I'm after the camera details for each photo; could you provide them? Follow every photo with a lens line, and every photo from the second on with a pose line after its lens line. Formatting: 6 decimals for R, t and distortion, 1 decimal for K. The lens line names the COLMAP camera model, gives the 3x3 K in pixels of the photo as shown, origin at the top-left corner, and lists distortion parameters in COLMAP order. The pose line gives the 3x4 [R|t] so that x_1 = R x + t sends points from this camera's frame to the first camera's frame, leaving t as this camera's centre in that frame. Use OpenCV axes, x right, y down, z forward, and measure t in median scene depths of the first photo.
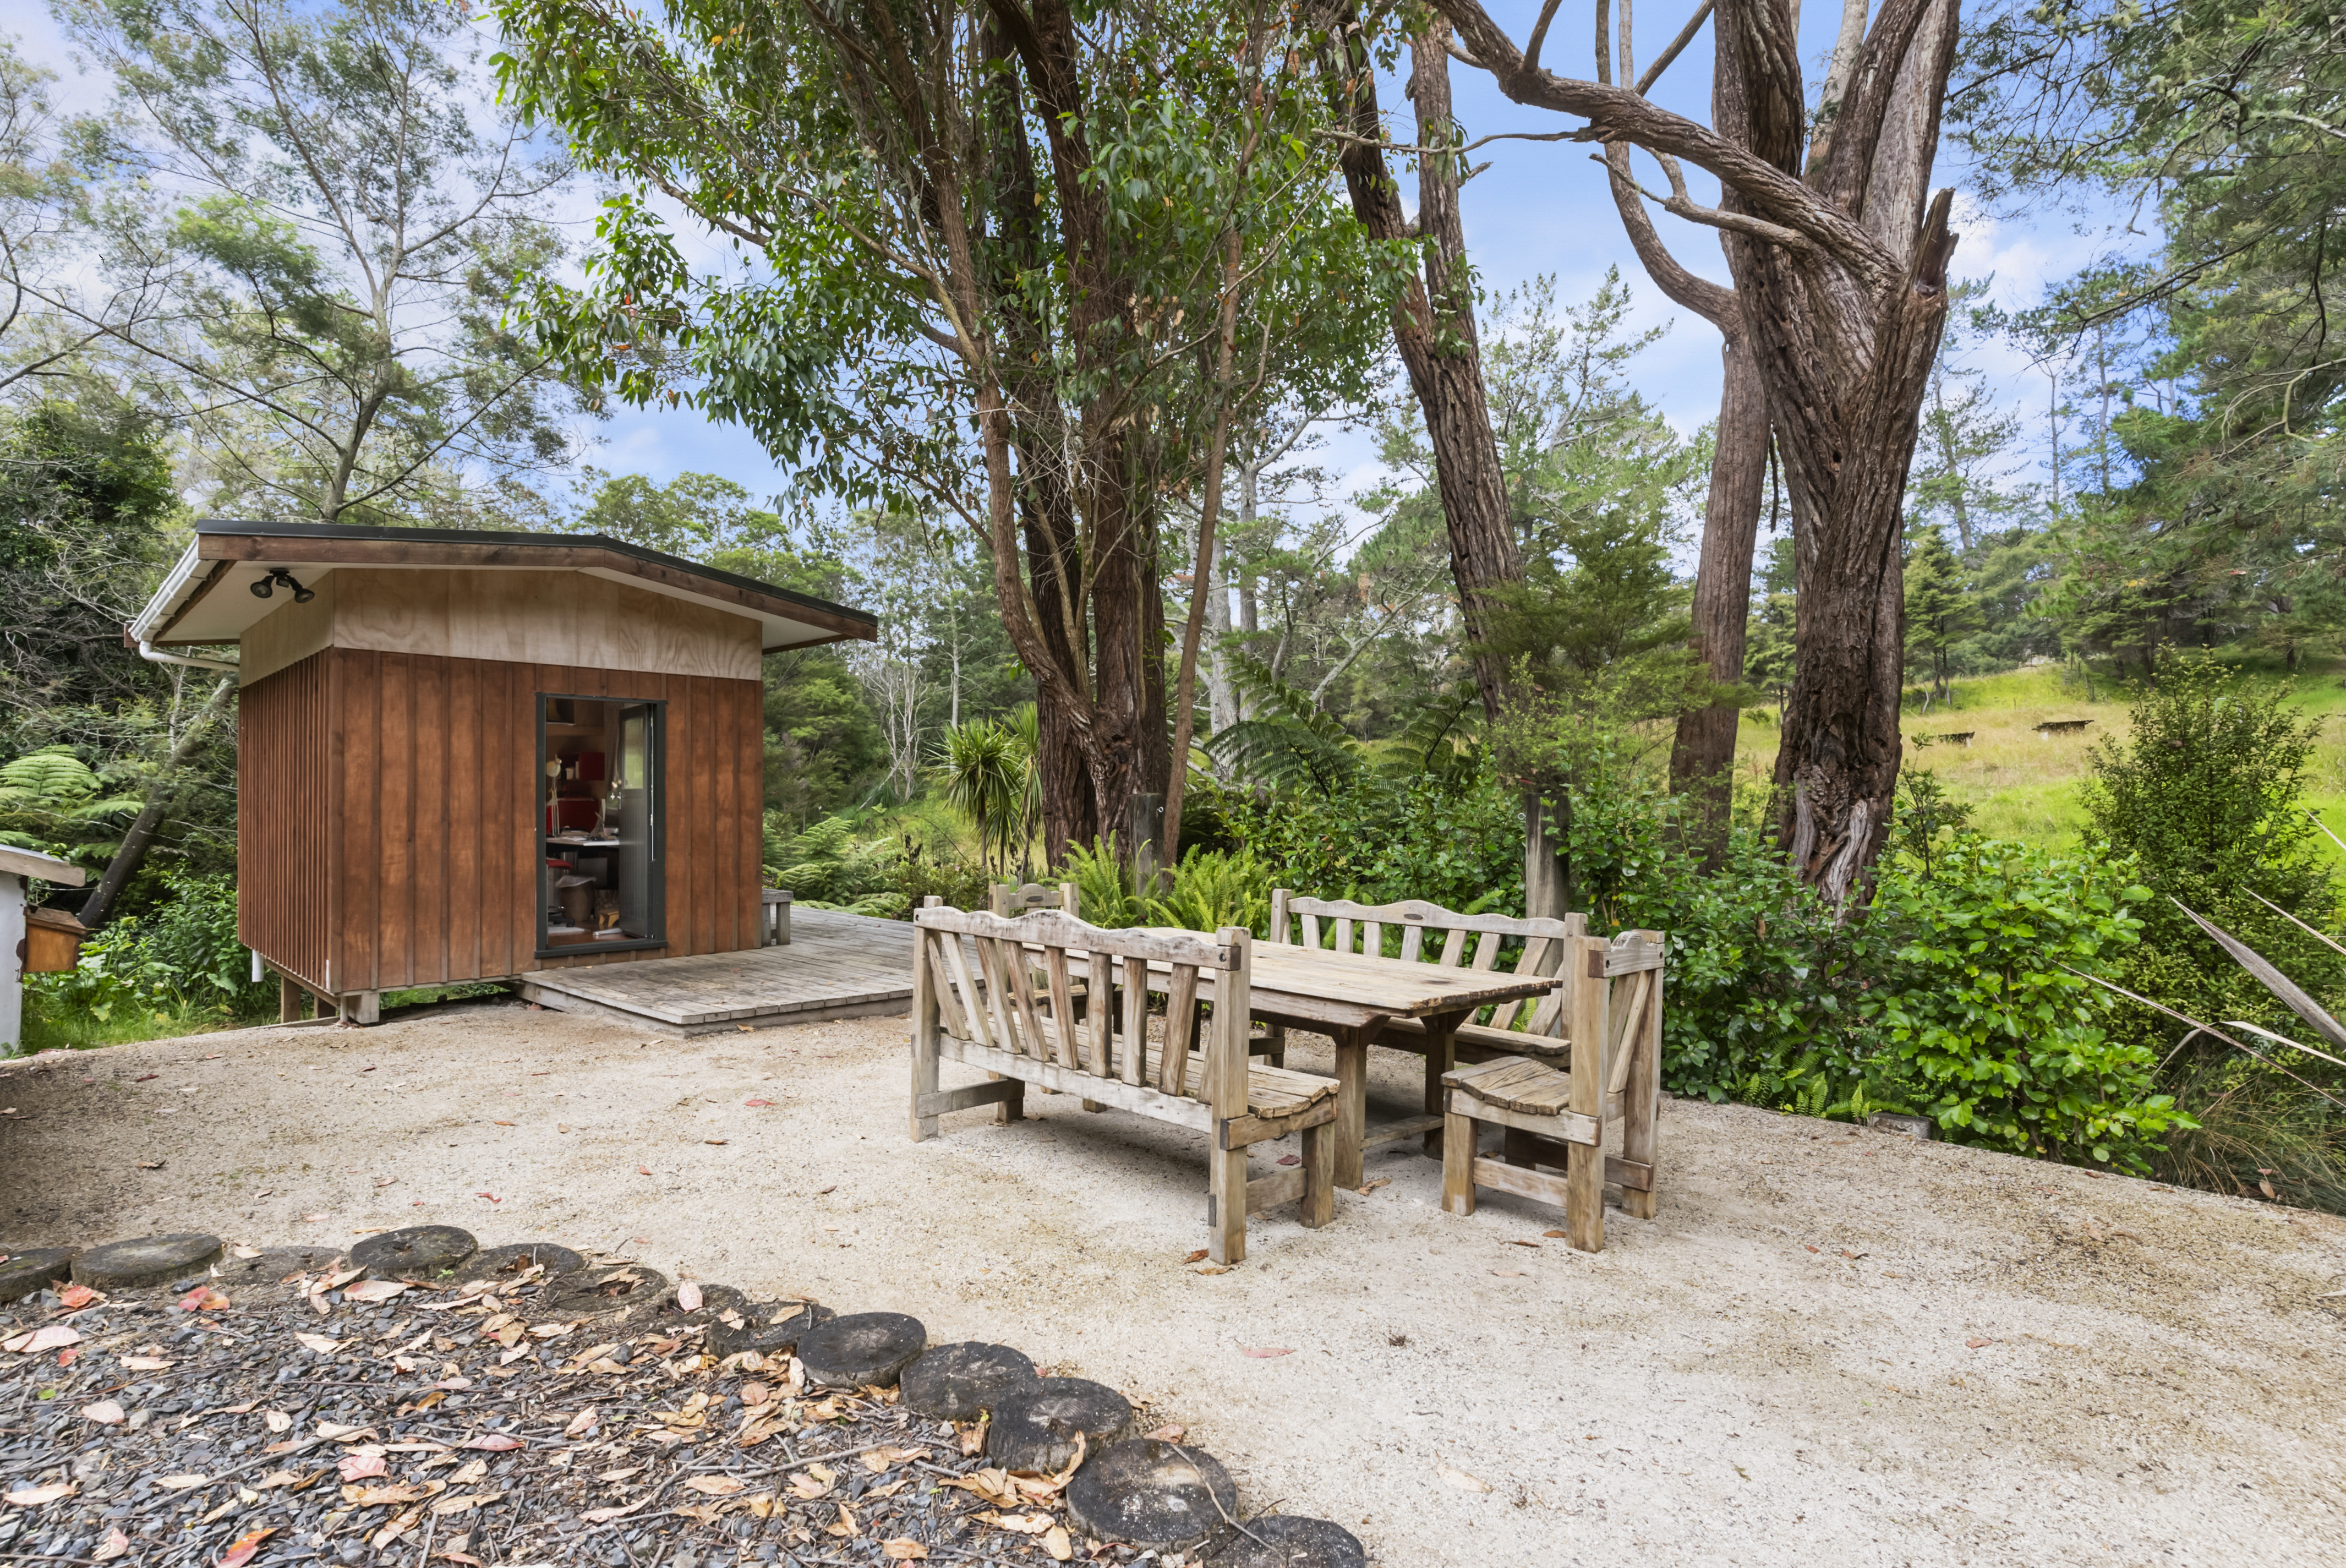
lens RADIAL K [[1138.3, 0, 1159.0], [0, 1138.3, 791.1], [0, 0, 1]] dist [0.004055, -0.002030]
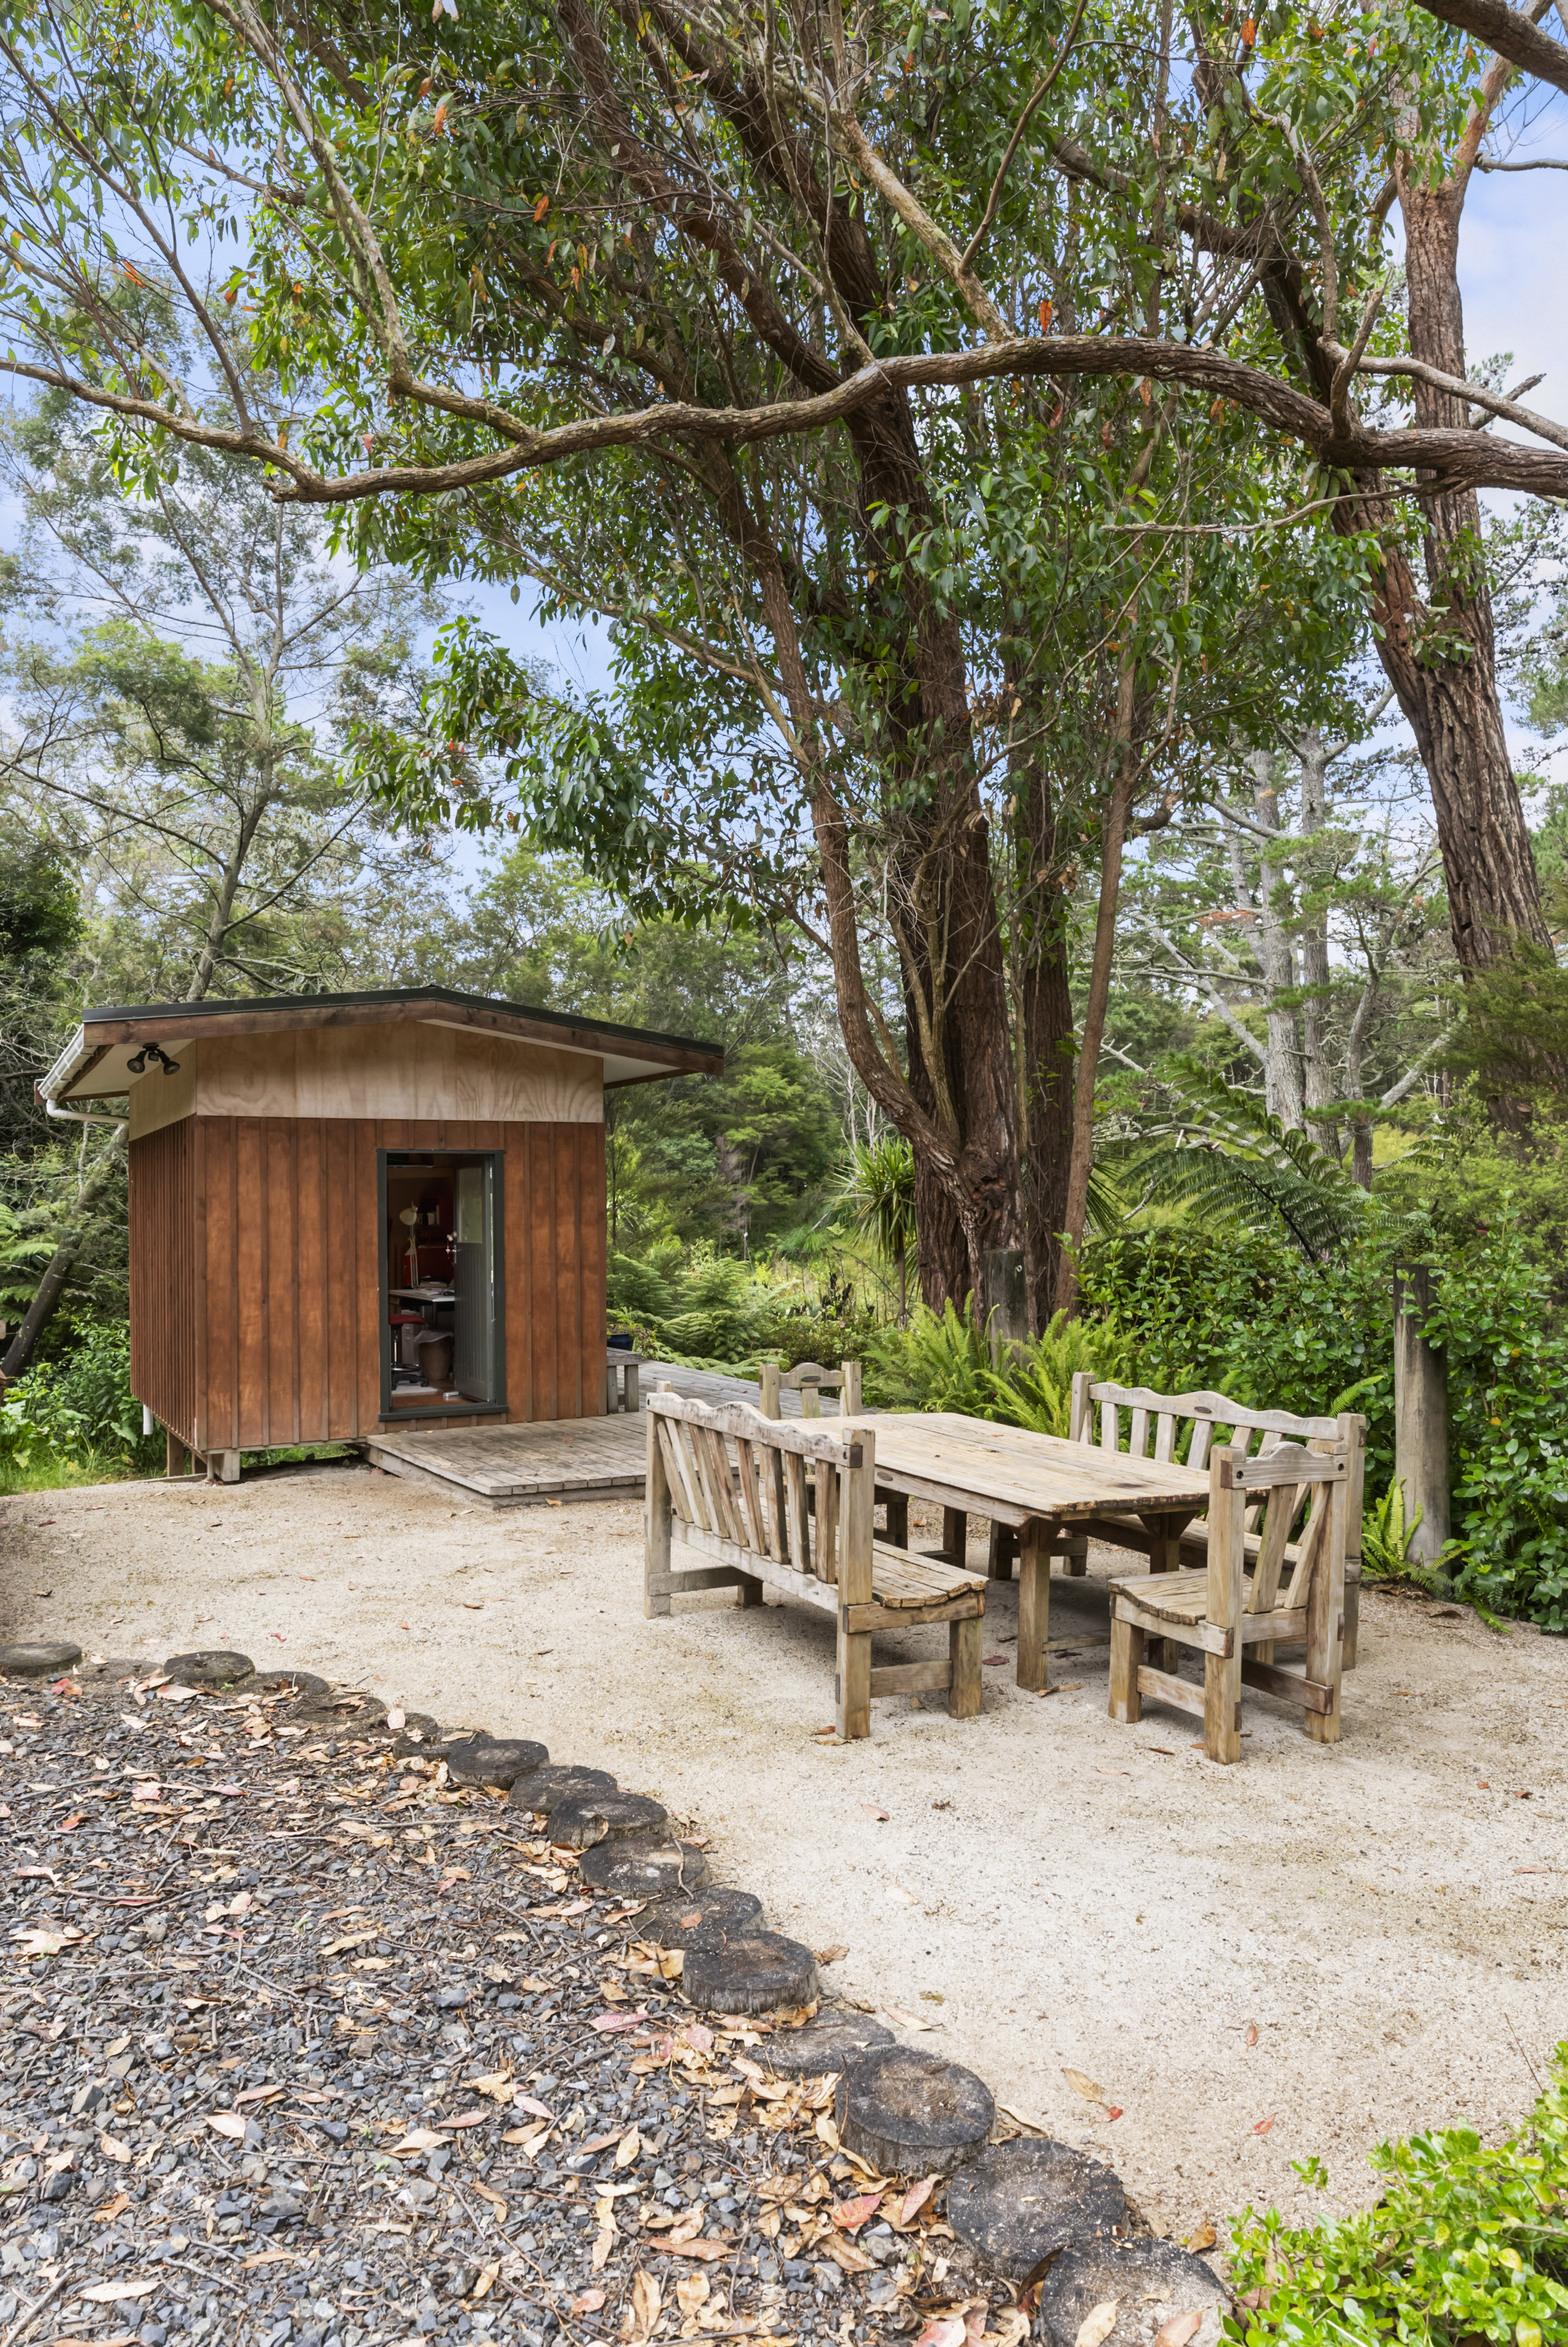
lens RADIAL K [[1557.2, 0, 794.1], [0, 1557.2, 1188.7], [0, 0, 1]] dist [0.002570, 0.002618]
pose [[0.957771, -0.014237, -0.287178, 0.201972], [0.013419, 0.999898, -0.004817, -0.046524], [0.287218, 0.000760, 0.957865, -0.199185]]
